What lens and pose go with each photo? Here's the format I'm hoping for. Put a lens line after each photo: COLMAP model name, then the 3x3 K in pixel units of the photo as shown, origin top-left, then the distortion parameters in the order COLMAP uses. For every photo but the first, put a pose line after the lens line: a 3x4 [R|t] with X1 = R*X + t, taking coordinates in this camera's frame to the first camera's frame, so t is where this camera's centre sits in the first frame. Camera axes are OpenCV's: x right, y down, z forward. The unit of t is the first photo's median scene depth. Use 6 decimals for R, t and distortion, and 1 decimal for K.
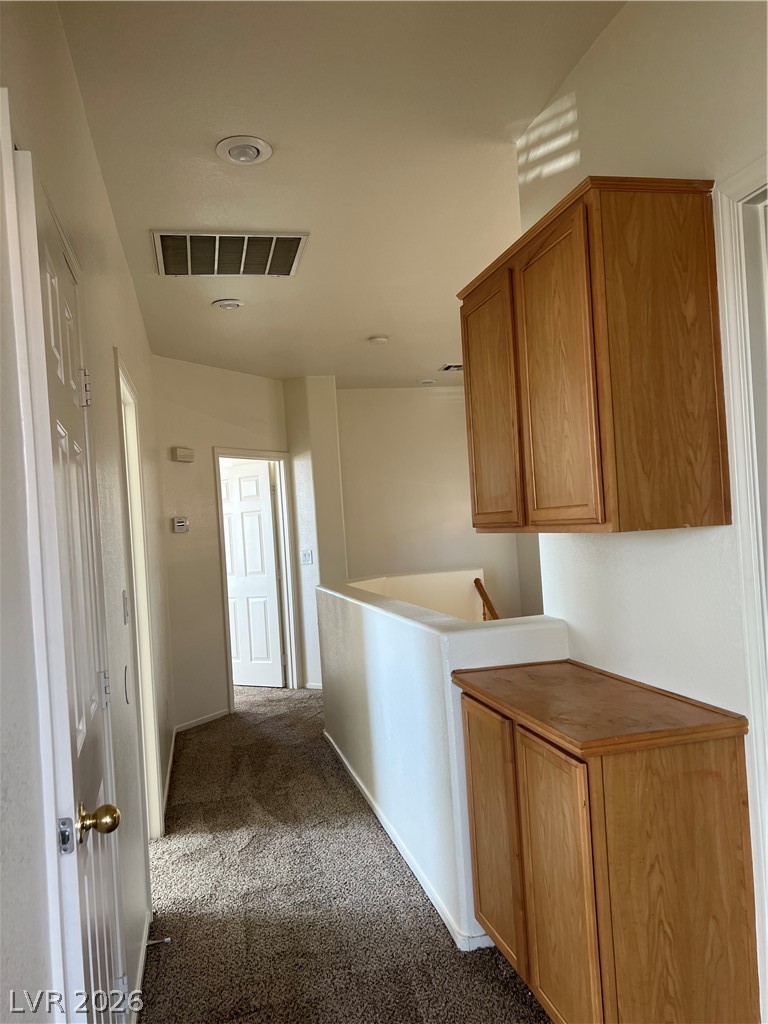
lens RADIAL K [[771.7, 0, 381.3], [0, 771.7, 515.2], [0, 0, 1]] dist [0.037242, -0.035060]
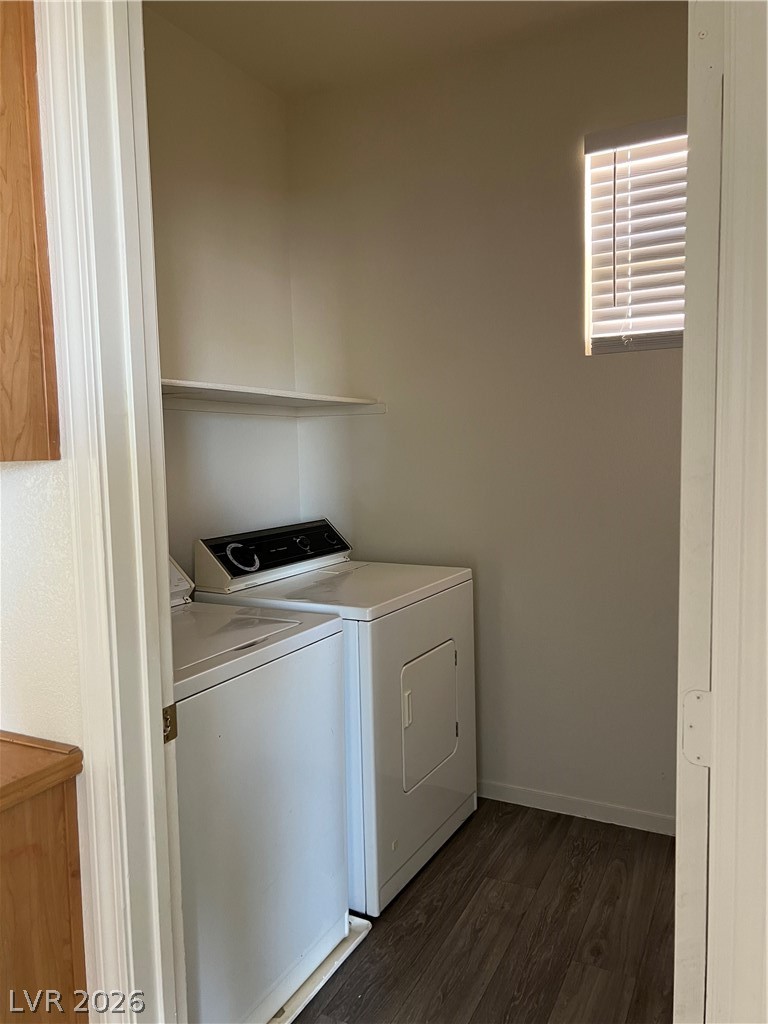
lens RADIAL K [[771.7, 0, 380.6], [0, 771.7, 513.3], [0, 0, 1]] dist [0.037242, -0.035060]
pose [[0.675273, -0.020993, 0.737269, 0.154102], [-0.025915, 0.998302, 0.052162, 0.016273], [-0.737112, -0.054330, 0.673583, 0.366563]]
